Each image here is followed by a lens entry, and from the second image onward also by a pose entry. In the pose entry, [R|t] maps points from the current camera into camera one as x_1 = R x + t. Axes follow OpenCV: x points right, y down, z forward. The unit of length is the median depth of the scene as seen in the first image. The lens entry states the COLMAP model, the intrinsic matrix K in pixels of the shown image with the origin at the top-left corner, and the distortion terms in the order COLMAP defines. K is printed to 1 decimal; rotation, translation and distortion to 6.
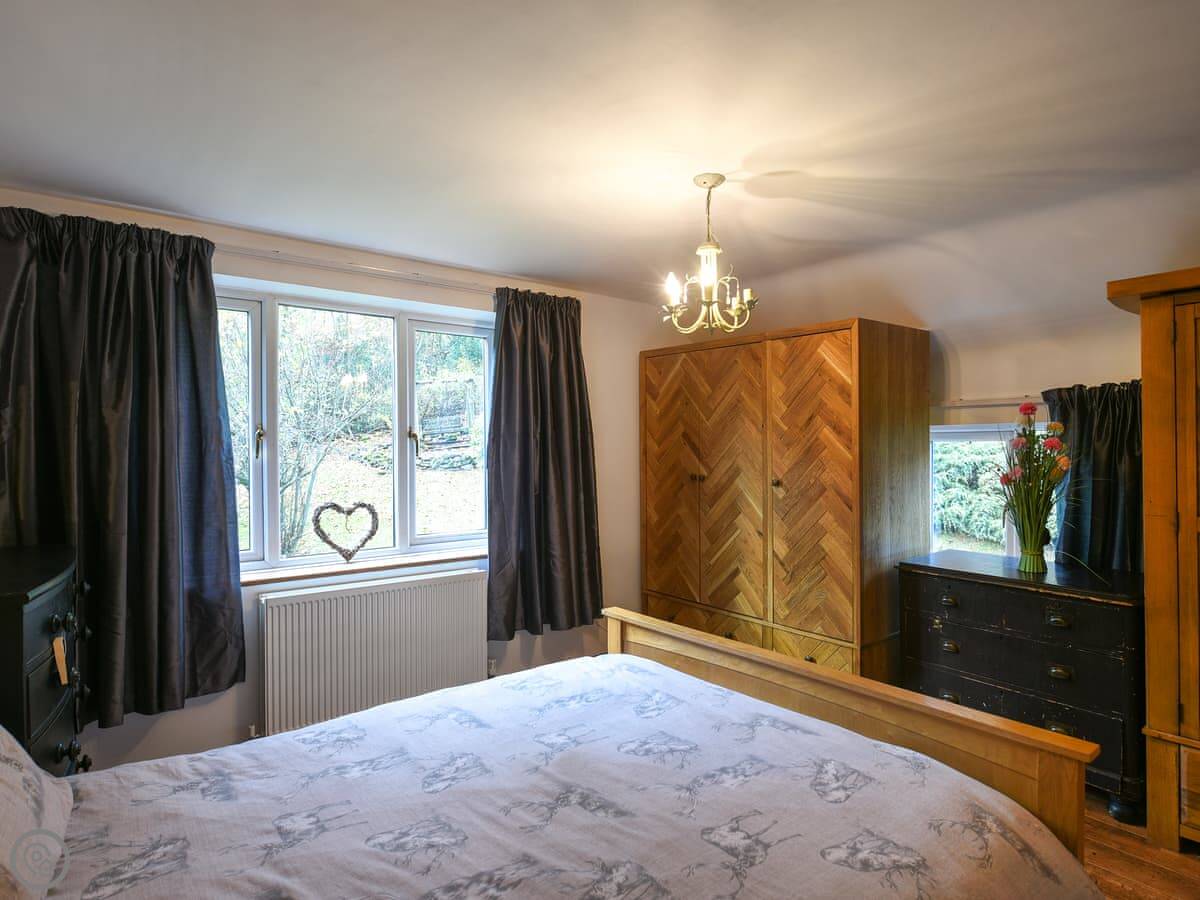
lens RADIAL K [[661.2, 0, 595.7], [0, 661.2, 453.0], [0, 0, 1]] dist [-0.004966, -0.001879]
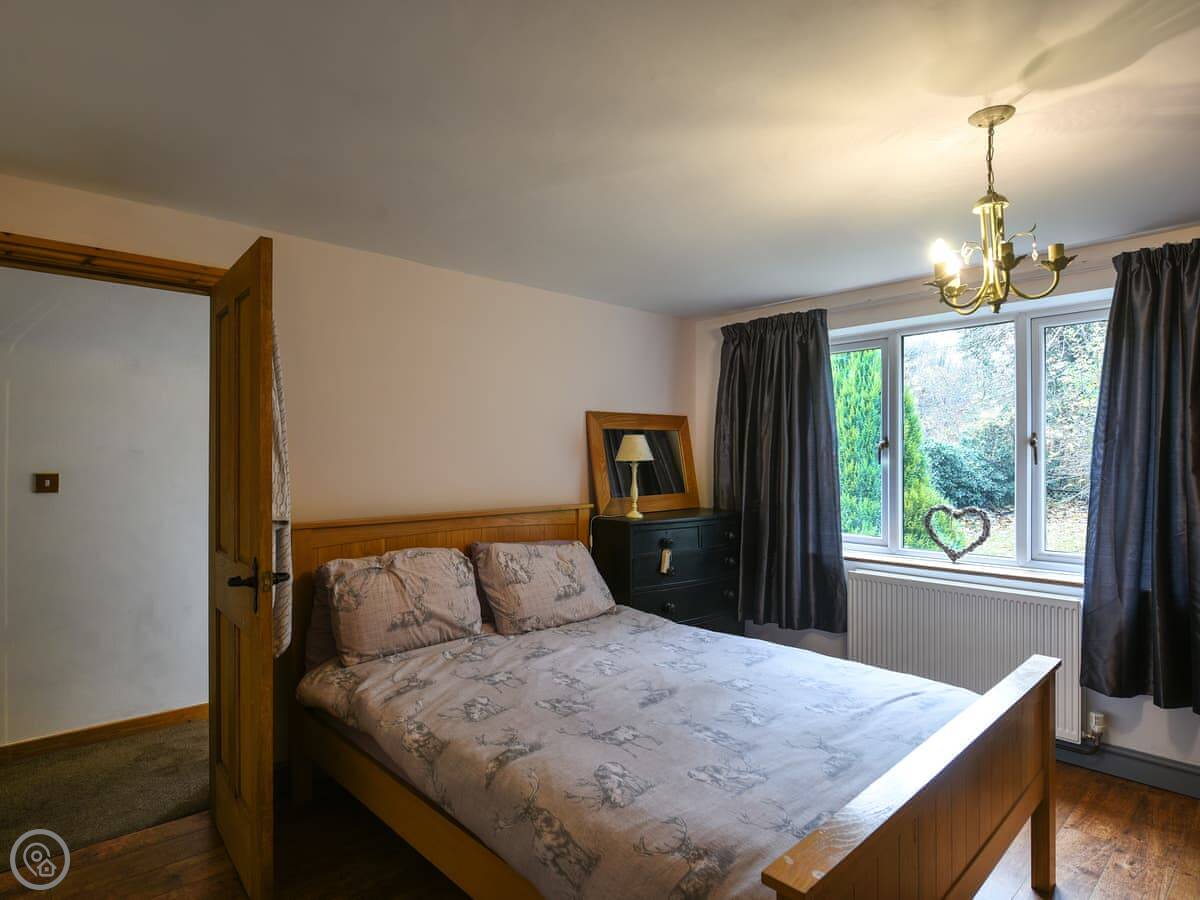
lens RADIAL K [[661.2, 0, 595.7], [0, 661.2, 453.0], [0, 0, 1]] dist [-0.004966, -0.001879]
pose [[0.087758, -0.005478, -0.996127, 1.186287], [-0.005376, 0.999968, -0.005973, -0.004561], [0.996127, 0.005879, 0.087726, 0.601480]]
